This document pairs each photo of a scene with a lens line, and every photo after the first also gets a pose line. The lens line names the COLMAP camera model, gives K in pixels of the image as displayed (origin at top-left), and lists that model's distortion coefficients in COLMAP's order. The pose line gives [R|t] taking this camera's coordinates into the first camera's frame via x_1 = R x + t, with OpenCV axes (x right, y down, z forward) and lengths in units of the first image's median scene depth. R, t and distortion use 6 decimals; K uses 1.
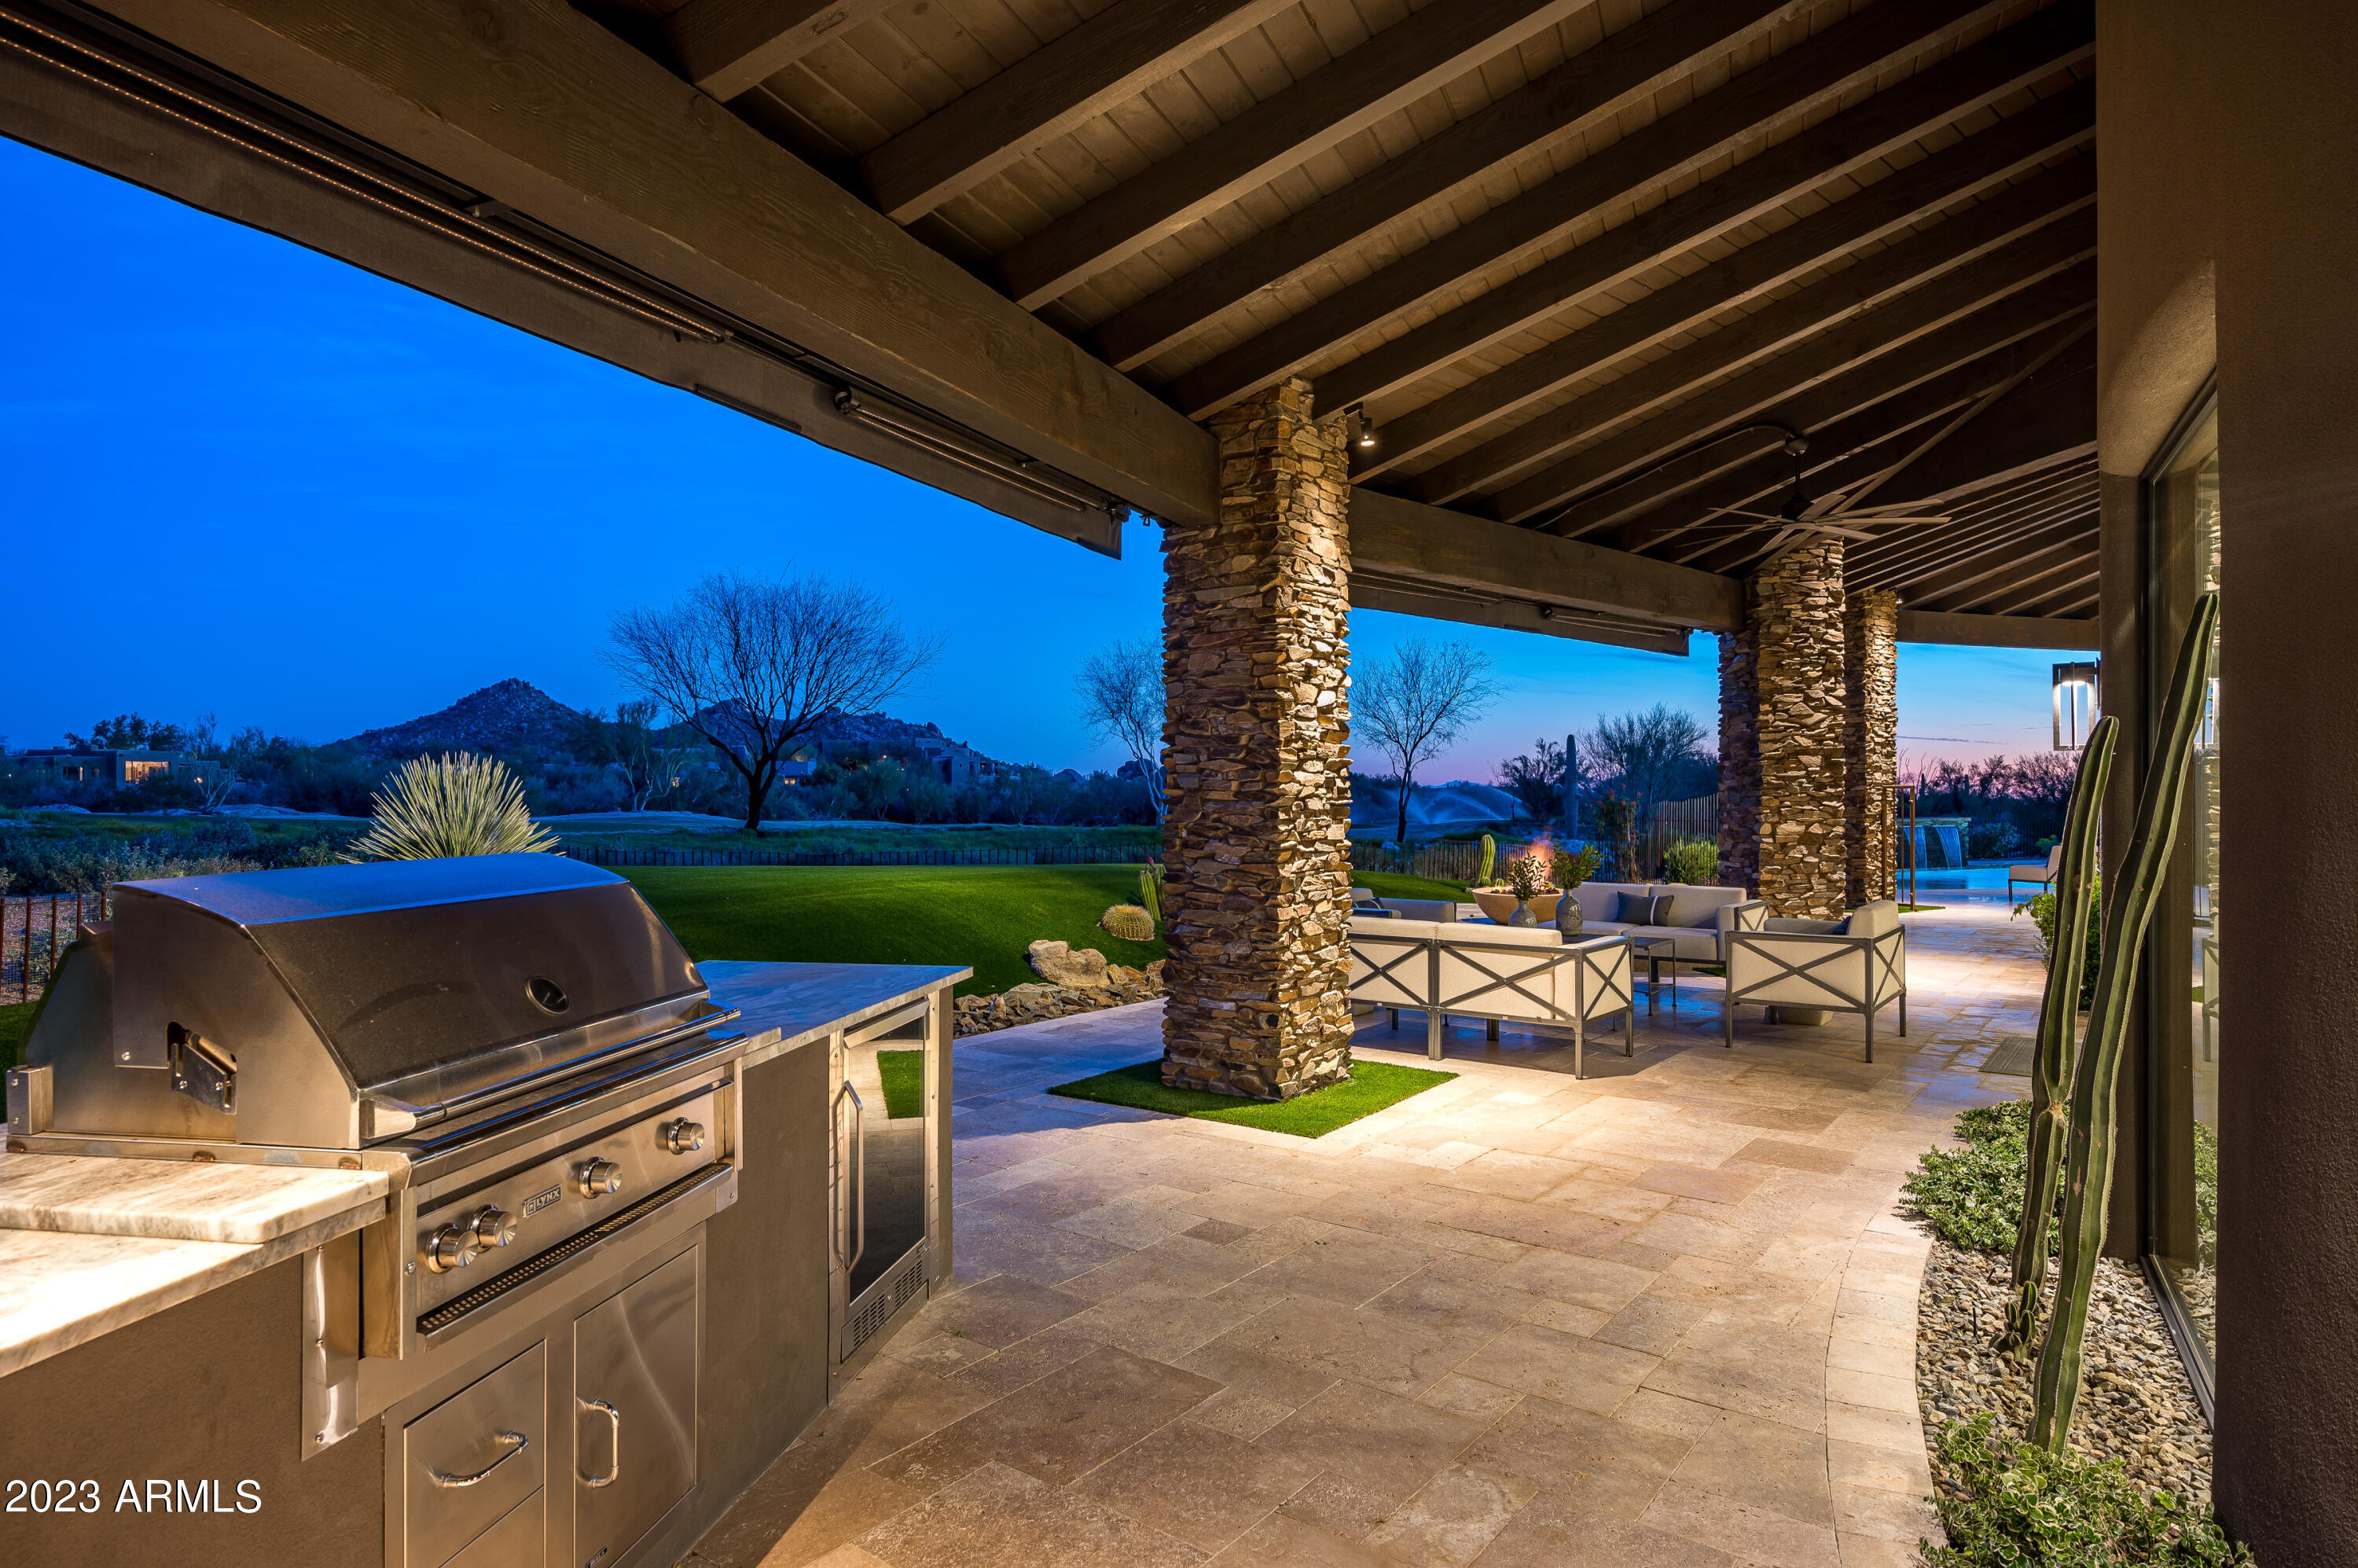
lens RADIAL K [[1367.6, 0, 1174.2], [0, 1367.6, 782.0], [0, 0, 1]] dist [-0.003183, -0.000303]
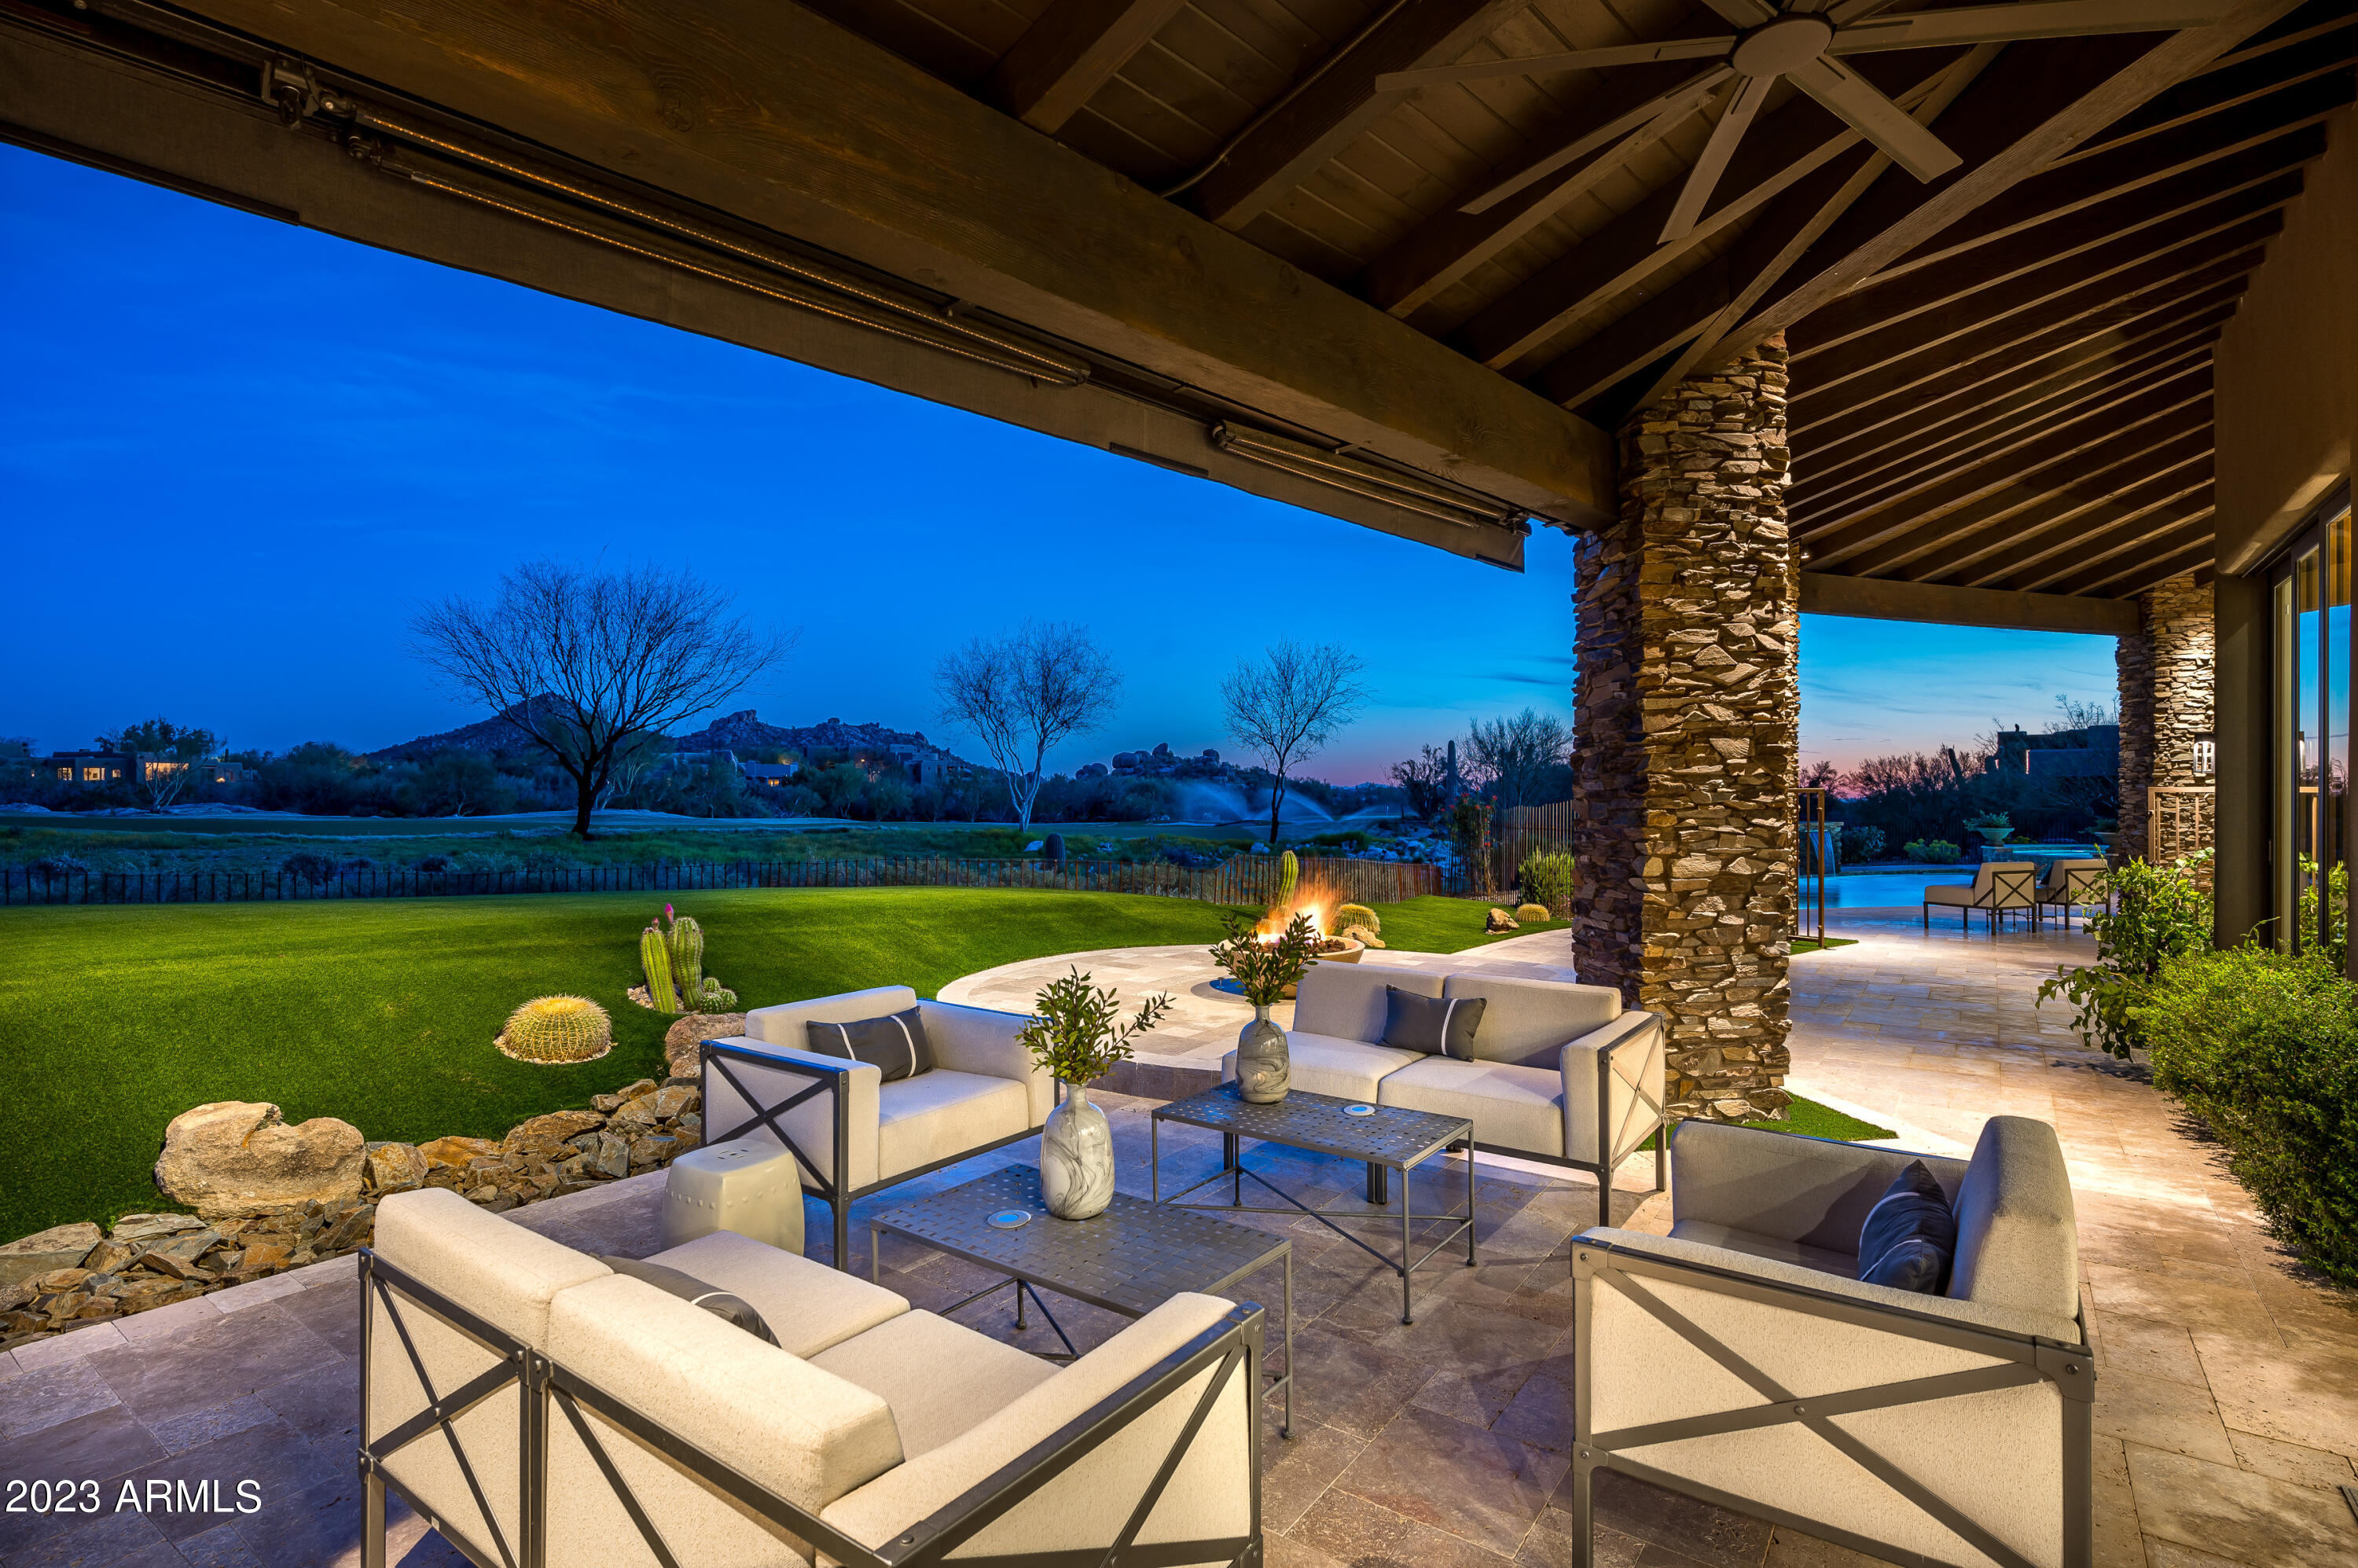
lens RADIAL K [[1151.0, 0, 1182.1], [0, 1151.0, 783.8], [0, 0, 1]] dist [0.004442, 0.000615]
pose [[0.999119, 0.001546, 0.041938, 0.174091], [-0.001559, 0.999999, 0.000296, 0.000002], [-0.041937, -0.000361, 0.999120, 0.425143]]
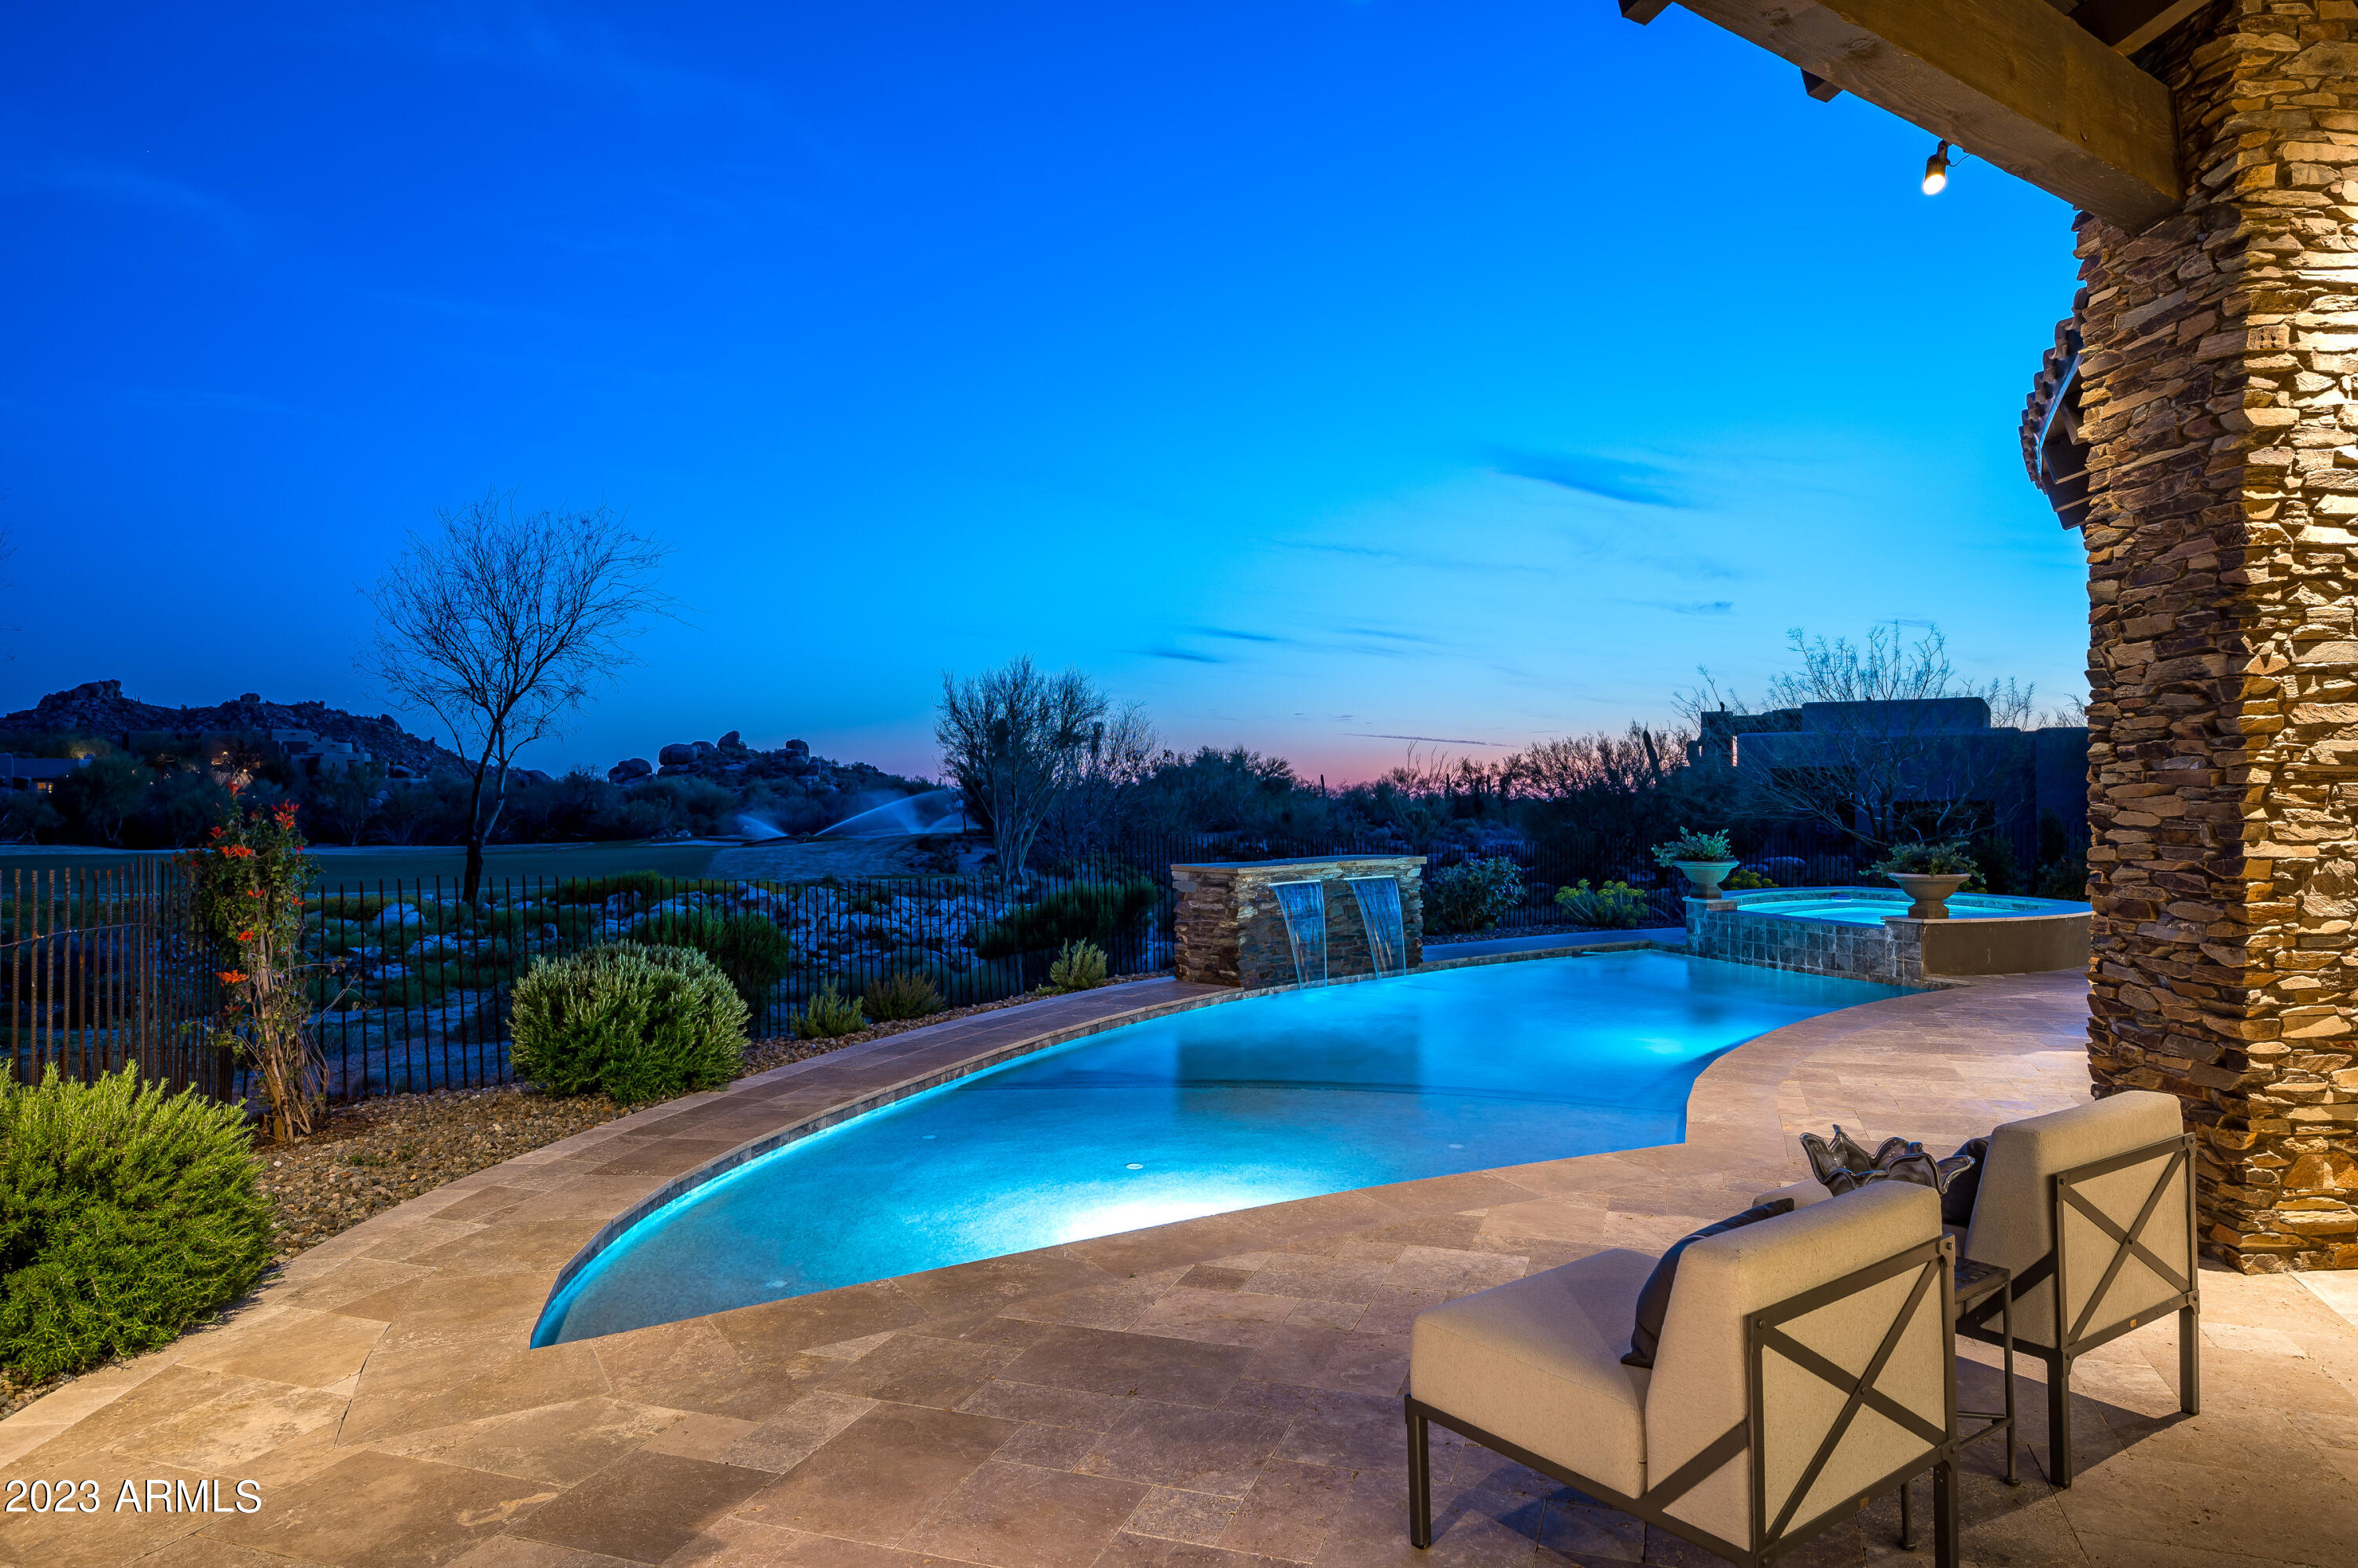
lens RADIAL K [[1419.8, 0, 1182.8], [0, 1419.8, 778.0], [0, 0, 1]] dist [-0.008086, -0.002178]
pose [[0.952713, -0.001841, 0.303867, 0.725830], [0.003315, 0.999985, -0.004337, 0.004899], [-0.303854, 0.005139, 0.952705, 1.153258]]
